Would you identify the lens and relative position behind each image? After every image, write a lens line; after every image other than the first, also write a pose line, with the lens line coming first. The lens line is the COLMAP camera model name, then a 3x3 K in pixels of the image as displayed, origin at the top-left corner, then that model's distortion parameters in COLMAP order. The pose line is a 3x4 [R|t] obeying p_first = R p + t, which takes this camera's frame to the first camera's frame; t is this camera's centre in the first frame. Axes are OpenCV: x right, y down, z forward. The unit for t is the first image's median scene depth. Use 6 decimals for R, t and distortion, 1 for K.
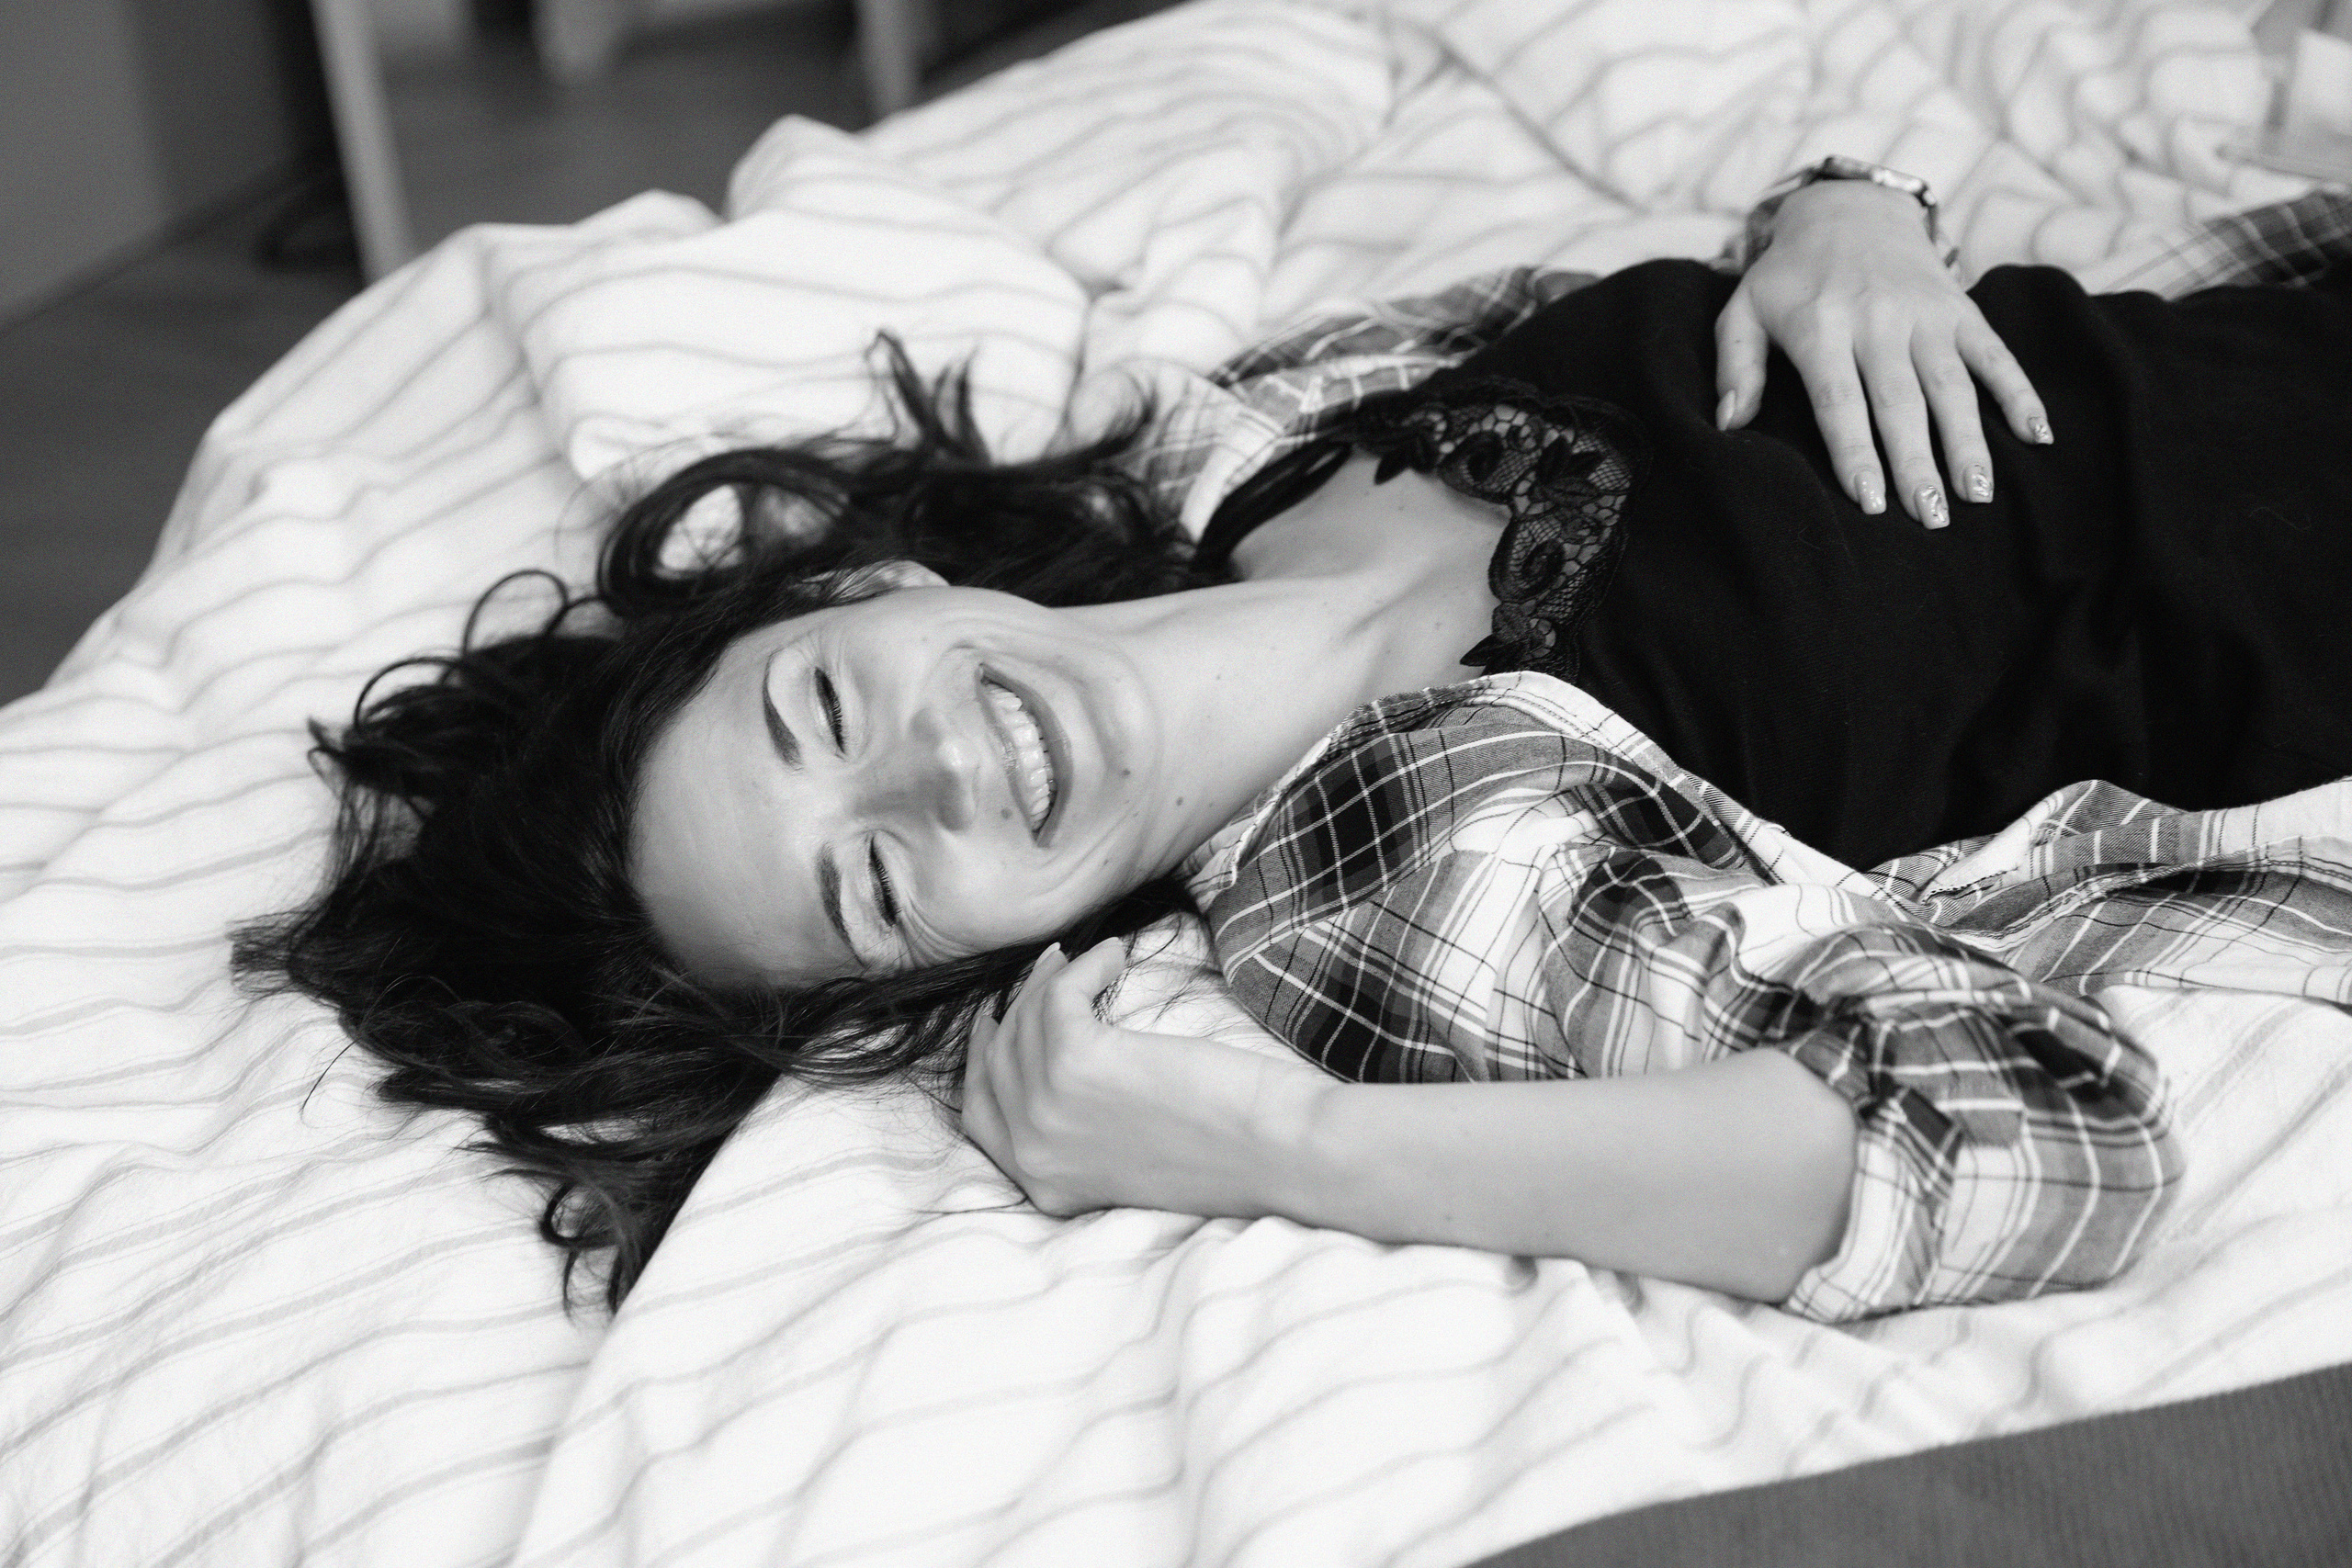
lens RADIAL K [[4642.0, 0, 1176.0], [0, 4642.0, 784.0], [0, 0, 1]] dist [0.023935, 0.105613]
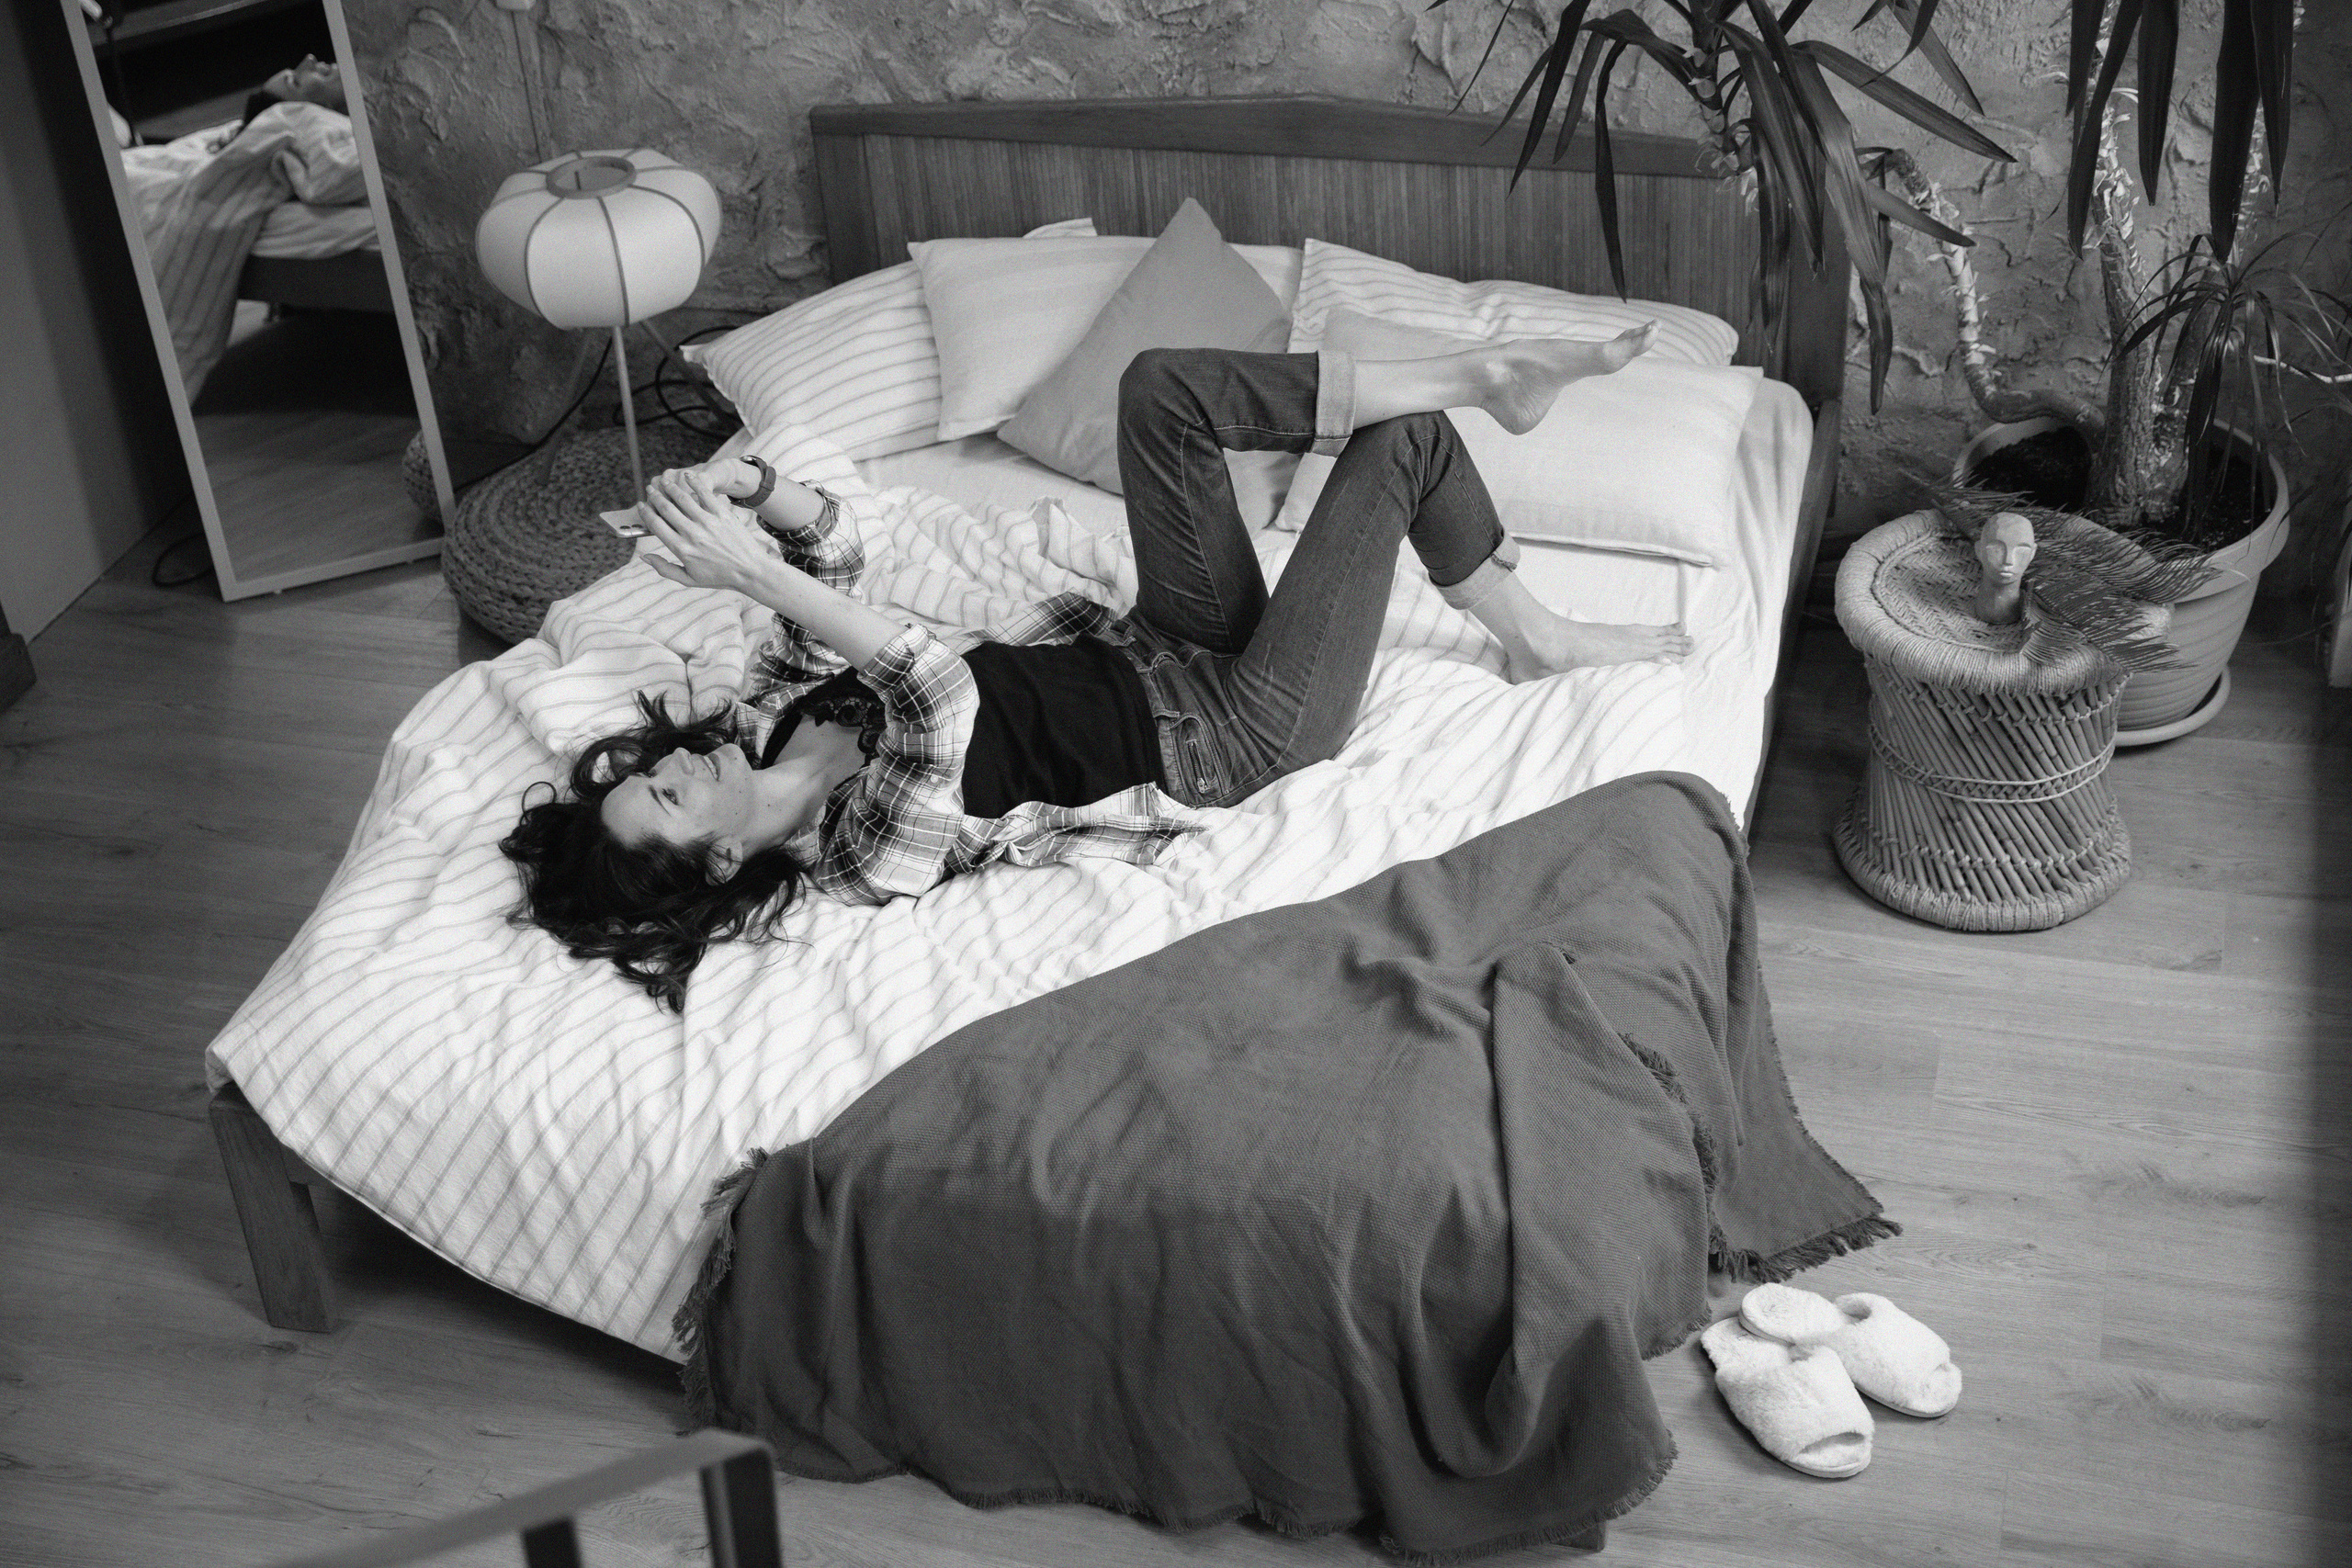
lens RADIAL K [[3383.1, 0, 1176.0], [0, 3383.1, 784.0], [0, 0, 1]] dist [-0.007860, -0.018363]
pose [[0.941545, -0.122889, 0.313673, -0.454718], [0.098288, 0.990790, 0.093139, -0.216360], [-0.322230, -0.056864, 0.944952, -1.297405]]
